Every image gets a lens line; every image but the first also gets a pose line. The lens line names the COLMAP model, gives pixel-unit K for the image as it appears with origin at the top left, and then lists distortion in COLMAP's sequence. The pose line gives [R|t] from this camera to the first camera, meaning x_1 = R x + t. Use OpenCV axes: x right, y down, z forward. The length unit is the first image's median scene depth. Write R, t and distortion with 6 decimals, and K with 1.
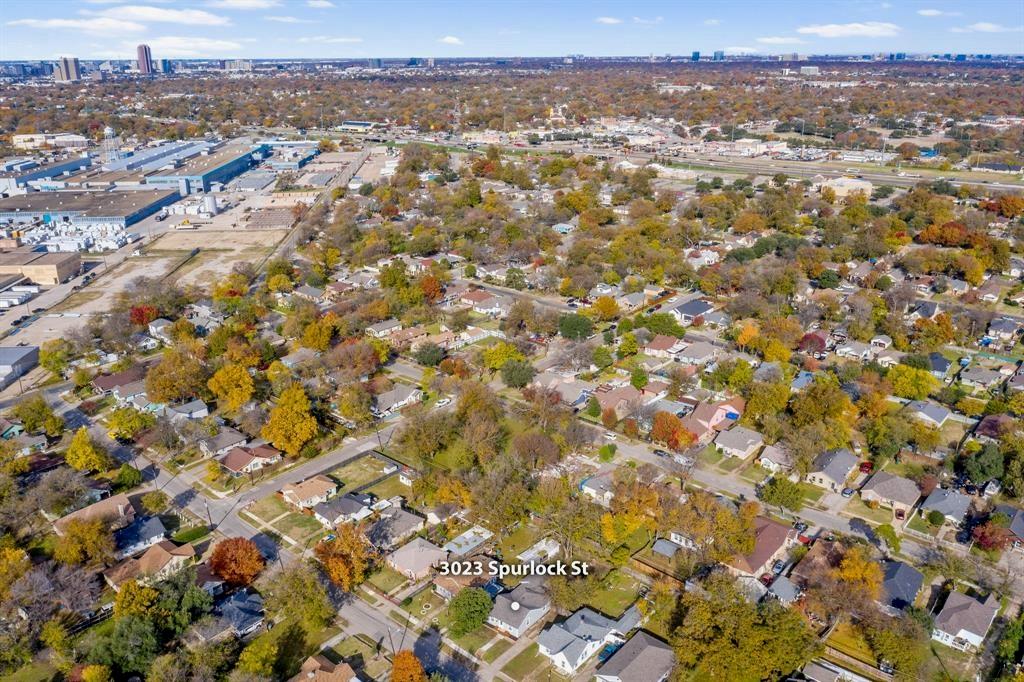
lens RADIAL K [[824.8, 0, 512.0], [0, 824.8, 341.0], [0, 0, 1]] dist [-0.011931, -0.004722]
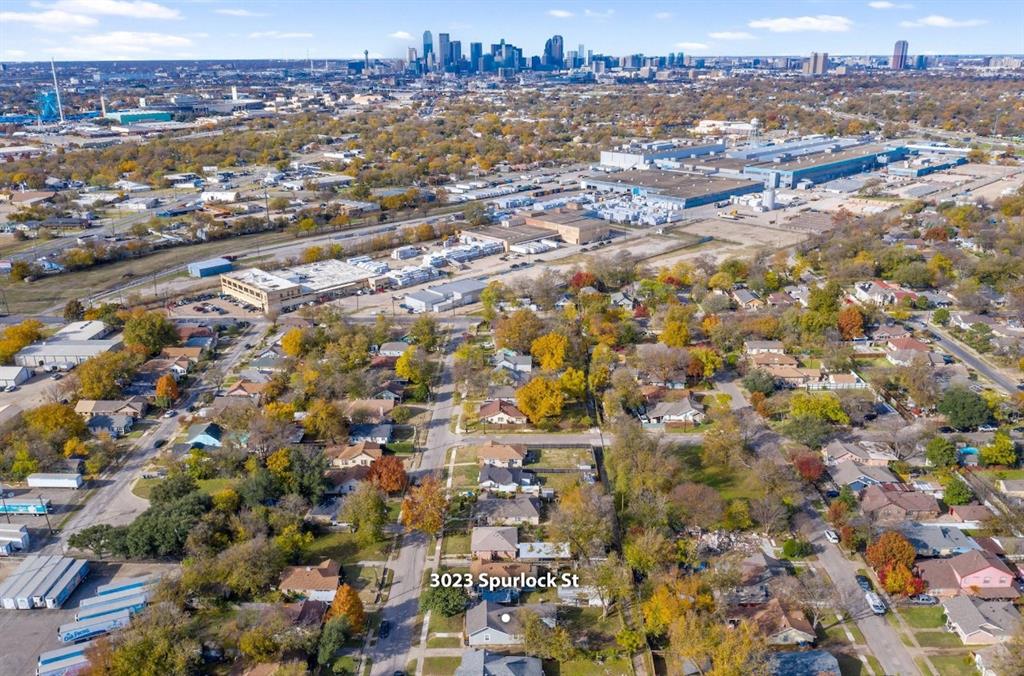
lens RADIAL K [[824.0, 0, 512.0], [0, 824.0, 338.0], [0, 0, 1]] dist [-0.009147, -0.001141]
pose [[0.642605, 0.254054, -0.722852, 0.181685], [-0.252660, 0.960920, 0.113116, -0.032472], [0.723340, 0.109947, 0.681682, 0.089049]]
